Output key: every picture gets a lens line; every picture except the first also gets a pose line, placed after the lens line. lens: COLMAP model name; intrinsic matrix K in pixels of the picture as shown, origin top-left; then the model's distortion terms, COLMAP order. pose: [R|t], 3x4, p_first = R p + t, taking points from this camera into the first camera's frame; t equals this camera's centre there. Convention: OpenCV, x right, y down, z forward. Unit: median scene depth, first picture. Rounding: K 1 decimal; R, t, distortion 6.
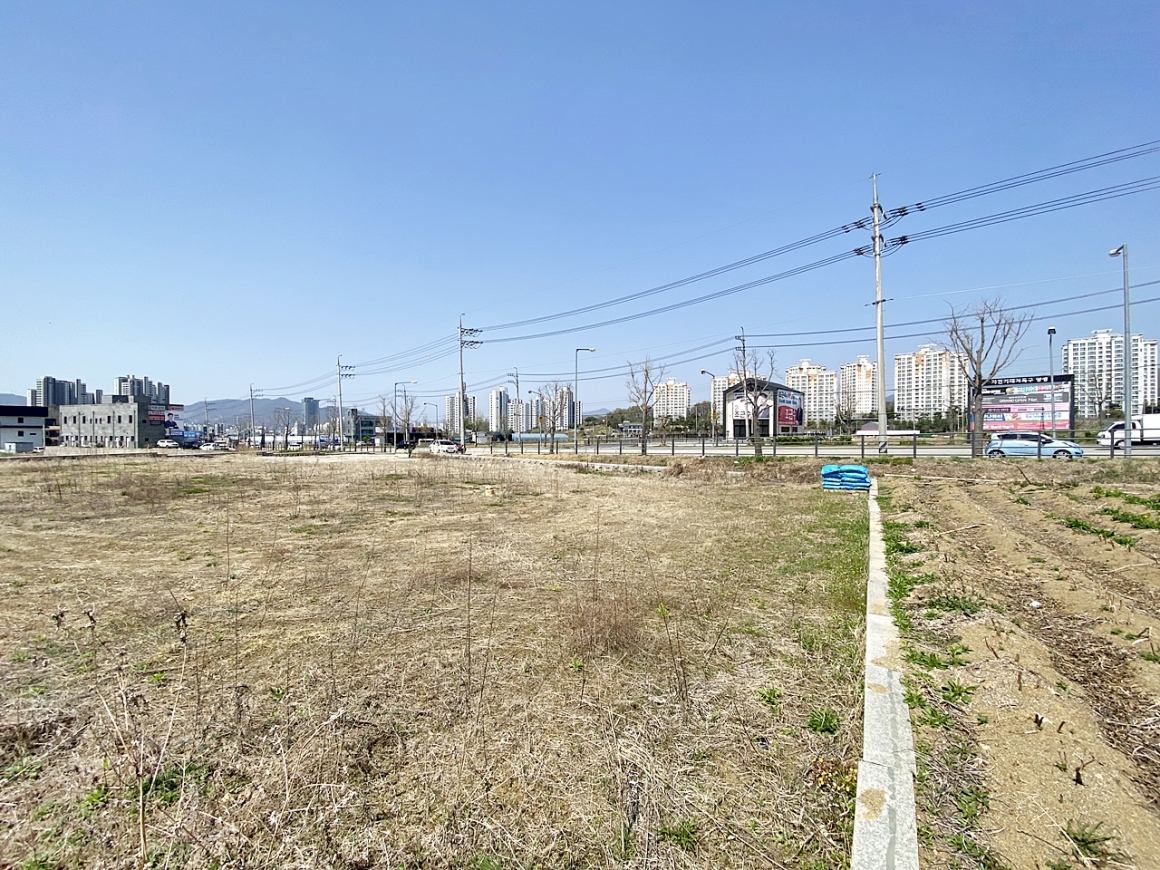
lens RADIAL K [[459.8, 0, 580.3], [0, 459.8, 439.6], [0, 0, 1]] dist [0.001593, -0.011594]
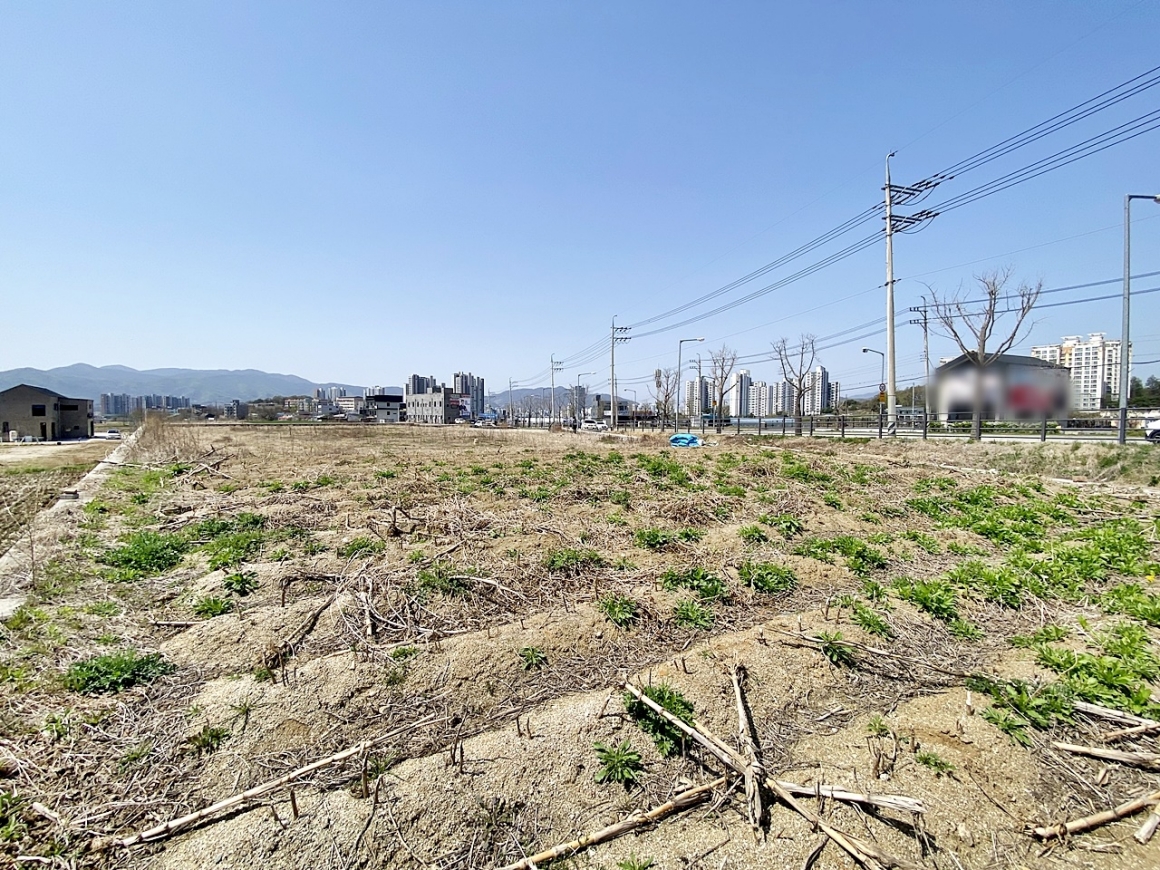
lens RADIAL K [[459.0, 0, 583.3], [0, 459.0, 446.7], [0, 0, 1]] dist [-0.013741, -0.004719]
pose [[0.866623, 0.044289, -0.496994, 0.041411], [-0.019388, 0.998290, 0.055153, 0.000791], [0.498587, -0.038161, 0.865999, -0.014273]]
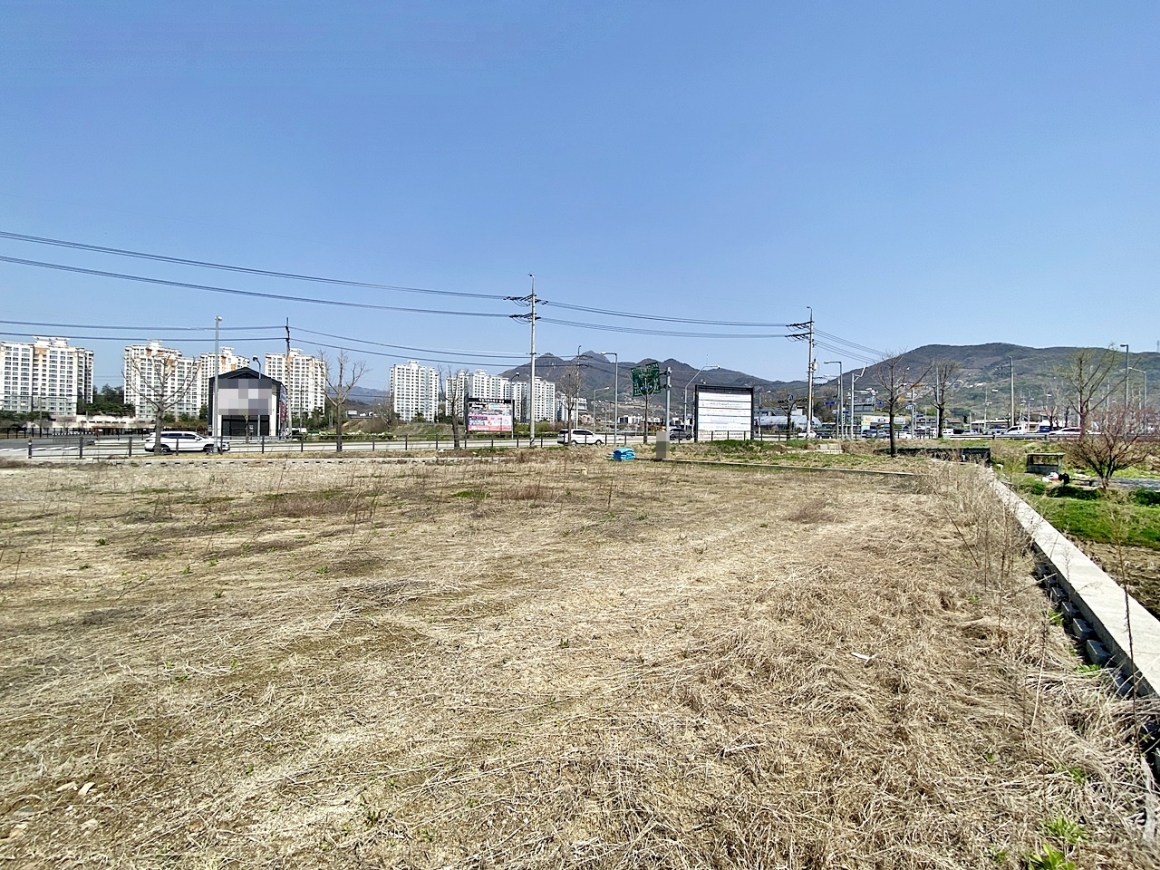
lens RADIAL K [[459.8, 0, 574.3], [0, 459.8, 434.0], [0, 0, 1]] dist [0.001593, -0.011594]
pose [[0.335064, 0.007783, 0.942163, -0.060779], [-0.002530, 0.999970, -0.007361, 0.000165], [-0.942192, 0.000082, 0.335073, 0.021724]]
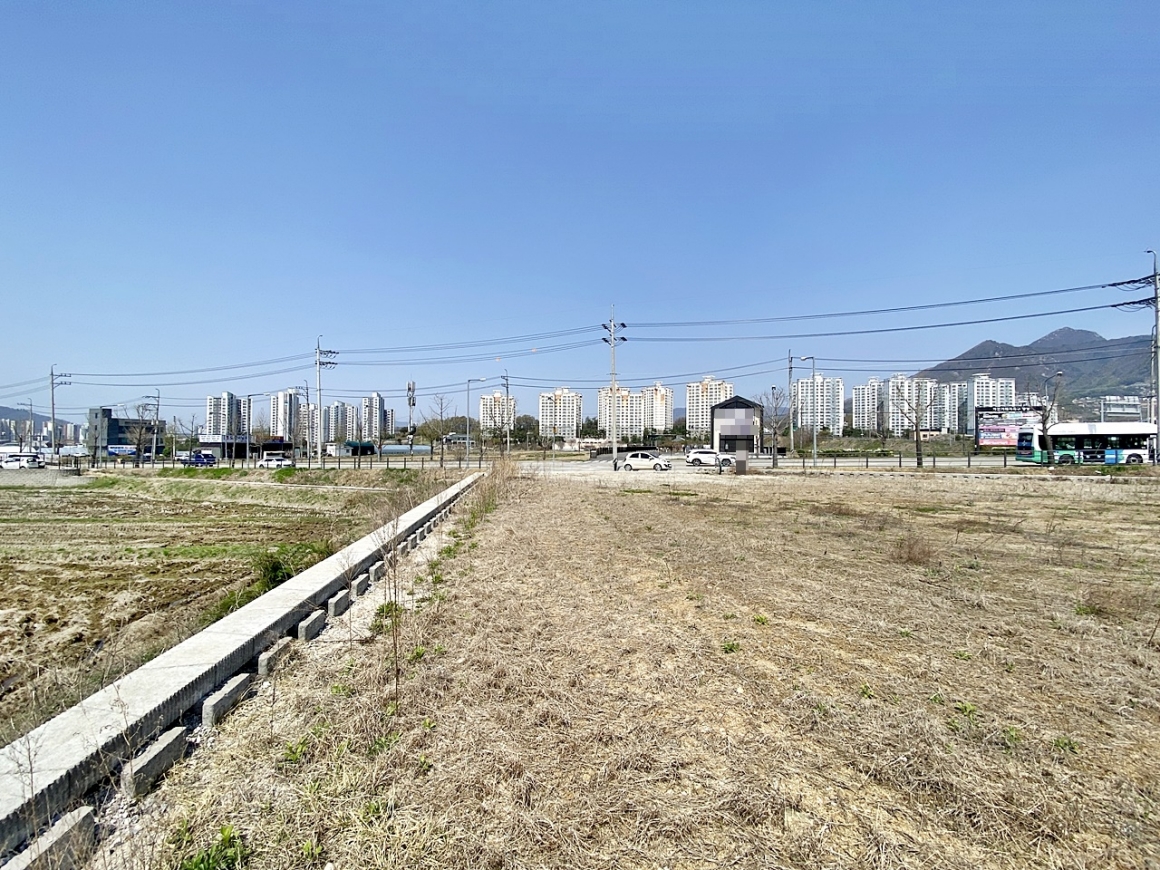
lens RADIAL K [[459.8, 0, 581.2], [0, 459.8, 425.8], [0, 0, 1]] dist [0.001593, -0.011594]
pose [[0.904537, 0.025677, 0.425622, -0.097766], [-0.001156, 0.998329, -0.057770, 0.000011], [-0.426394, 0.051763, 0.903055, 0.041064]]
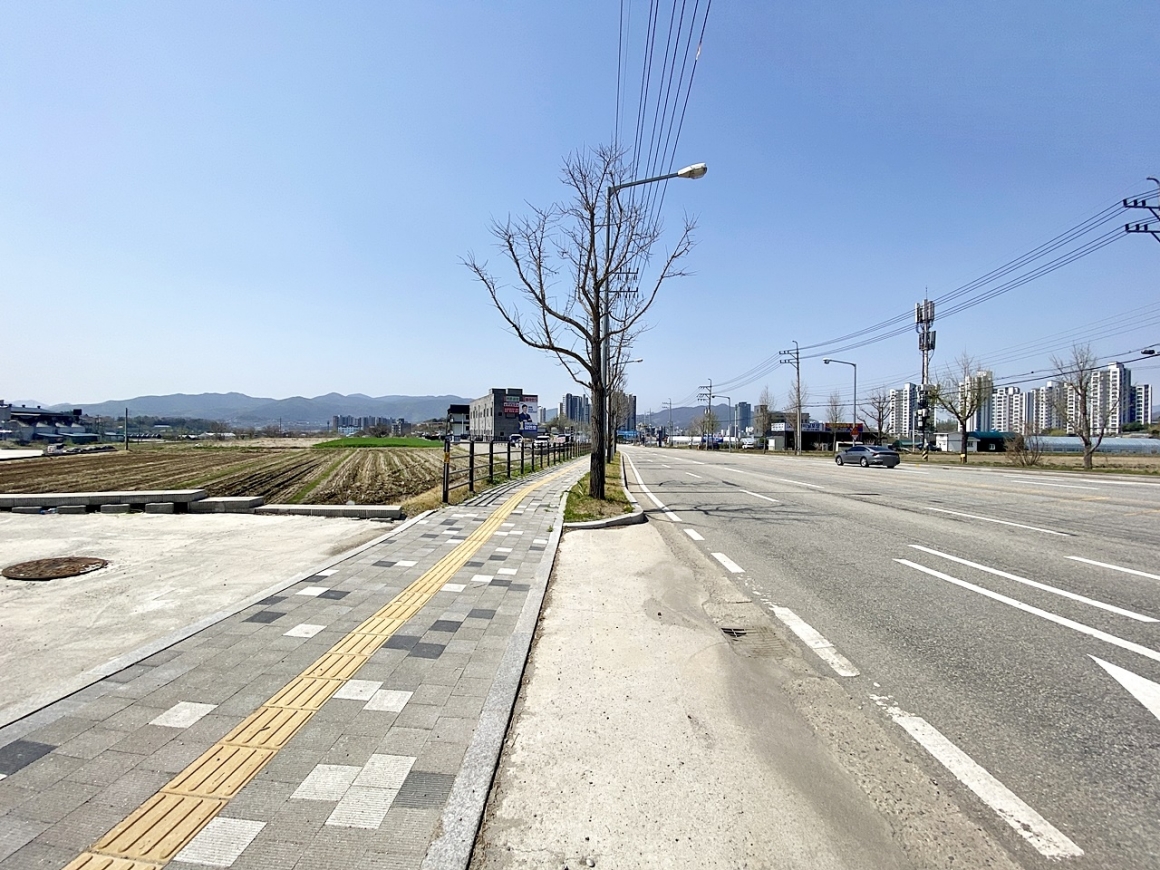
lens RADIAL K [[459.8, 0, 574.2], [0, 459.8, 435.1], [0, 0, 1]] dist [0.001593, -0.011594]
pose [[0.631728, 0.013601, -0.775071, -0.040385], [-0.025487, 0.999670, -0.003232, 0.000545], [0.774771, 0.021795, 0.631866, 0.150288]]
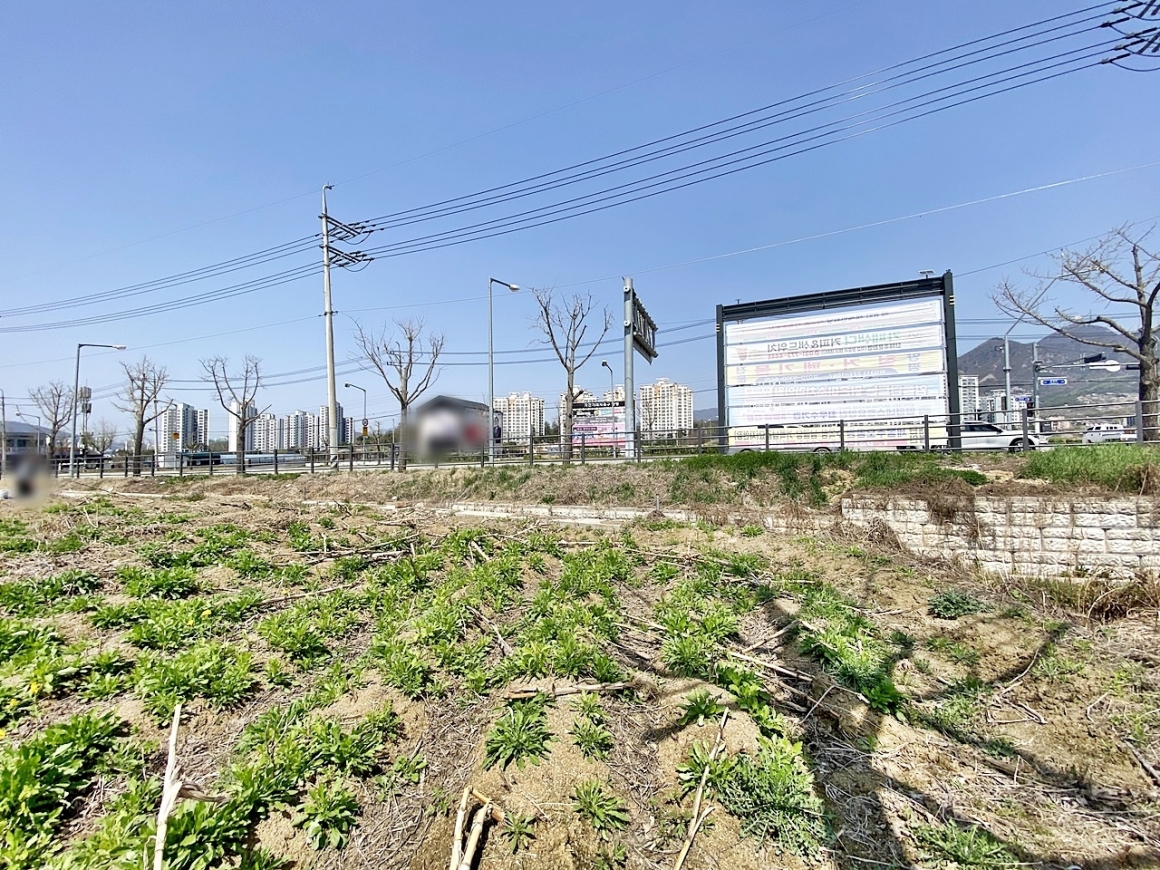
lens RADIAL K [[459.0, 0, 581.3], [0, 459.0, 441.8], [0, 0, 1]] dist [-0.013741, -0.004719]
pose [[0.904836, 0.001090, 0.425758, 0.051830], [0.014946, 0.999299, -0.034322, 0.000894], [-0.425497, 0.037419, 0.904186, -0.006640]]
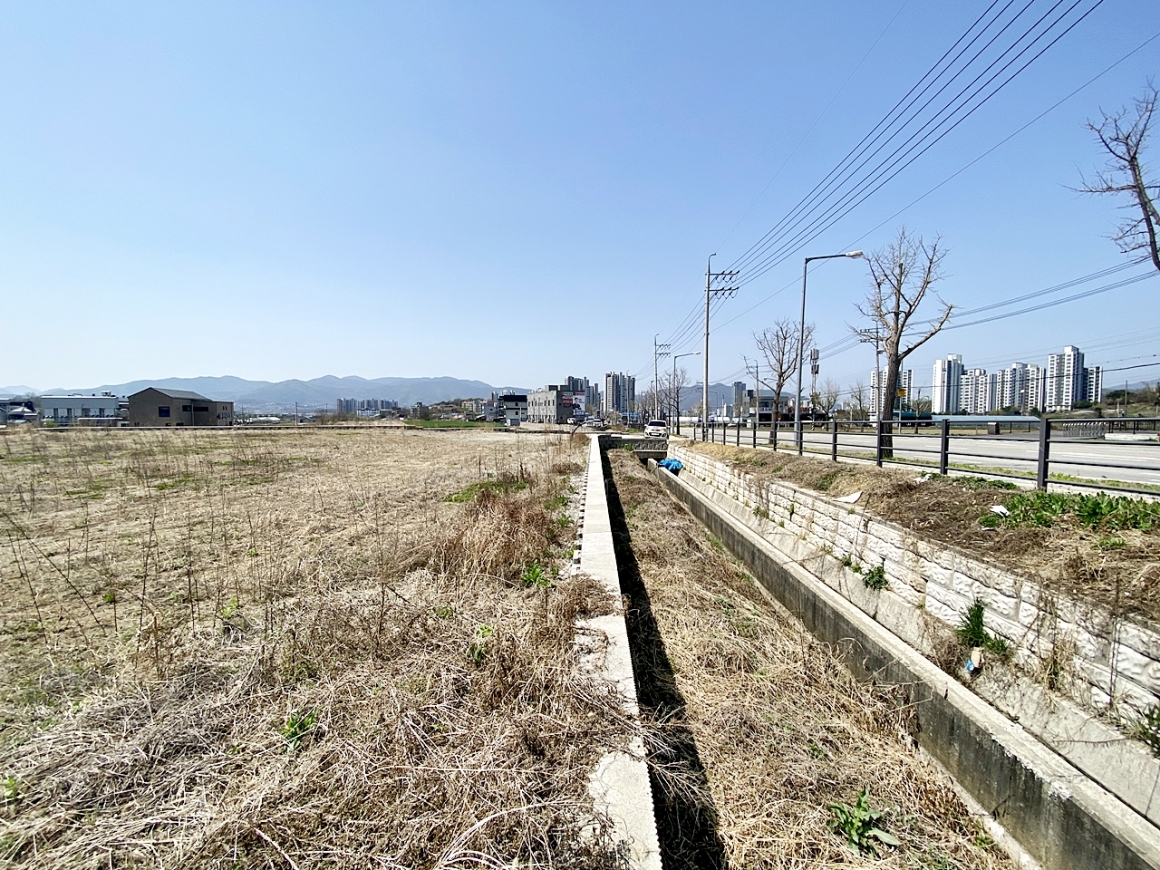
lens RADIAL K [[459.8, 0, 579.7], [0, 459.8, 422.2], [0, 0, 1]] dist [0.001593, -0.011594]
pose [[0.646212, 0.018475, -0.762934, 0.027812], [-0.016273, 0.999813, 0.010428, -0.000333], [0.762984, 0.005676, 0.646392, 0.051586]]
